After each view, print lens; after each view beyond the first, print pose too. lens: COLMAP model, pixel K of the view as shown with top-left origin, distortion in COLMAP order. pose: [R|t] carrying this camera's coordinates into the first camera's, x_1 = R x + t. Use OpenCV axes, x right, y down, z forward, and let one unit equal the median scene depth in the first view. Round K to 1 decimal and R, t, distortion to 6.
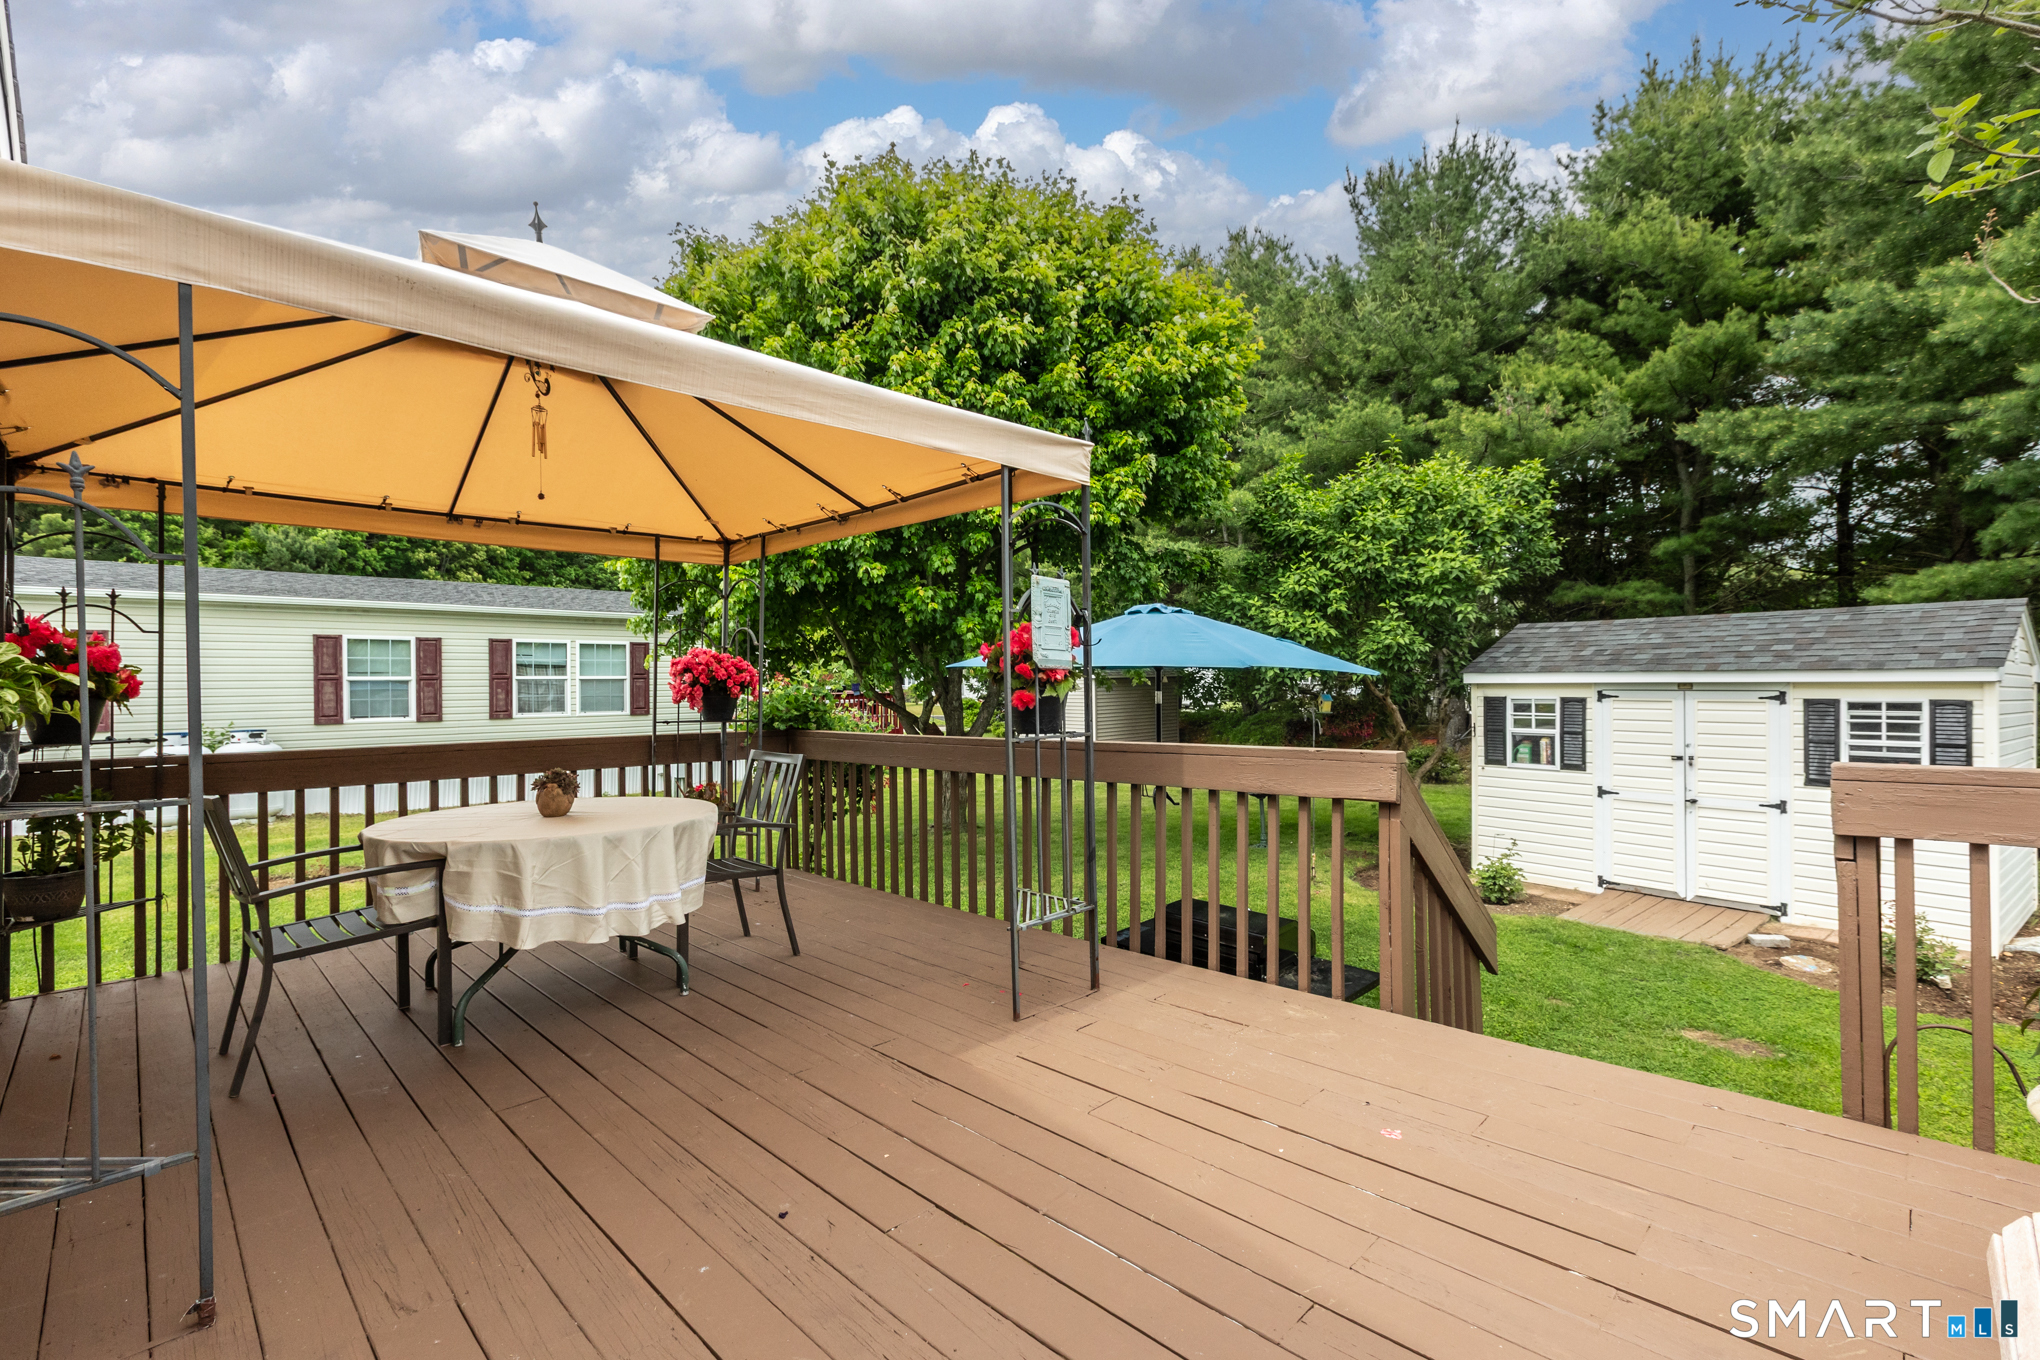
lens RADIAL K [[927.5, 0, 1019.3], [0, 927.5, 675.2], [0, 0, 1]] dist [0.000264, -0.000234]
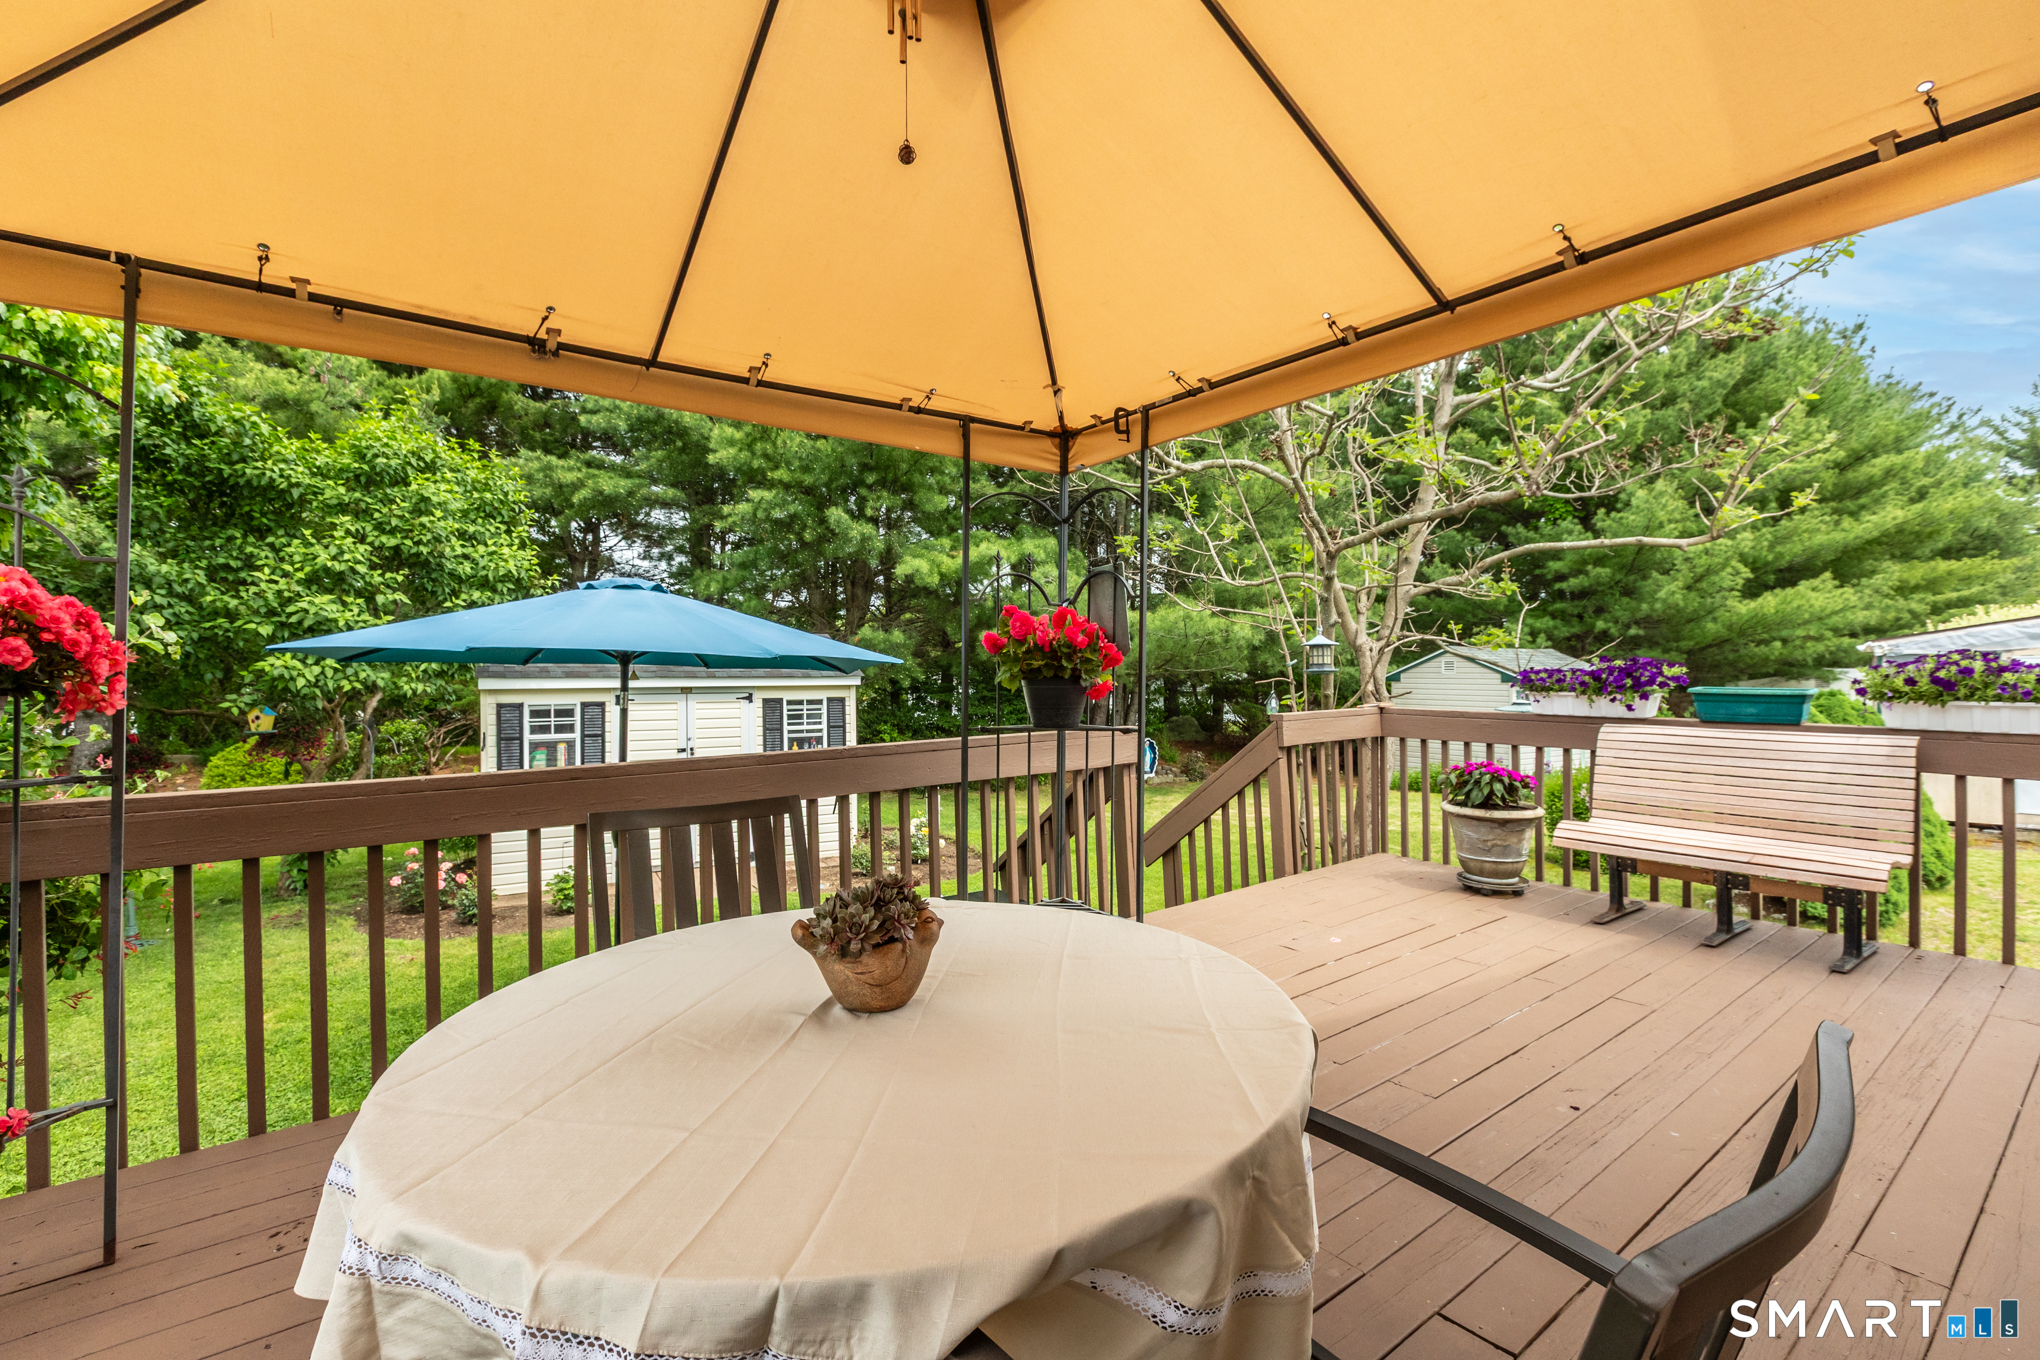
lens RADIAL K [[889.4, 0, 1046.7], [0, 889.4, 682.2], [0, 0, 1]] dist [-0.001071, -0.000113]
pose [[0.117305, 0.005572, 0.993080, -0.382864], [0.003079, 0.999977, -0.005975, 0.009815], [-0.993091, 0.003758, 0.117285, 0.400187]]
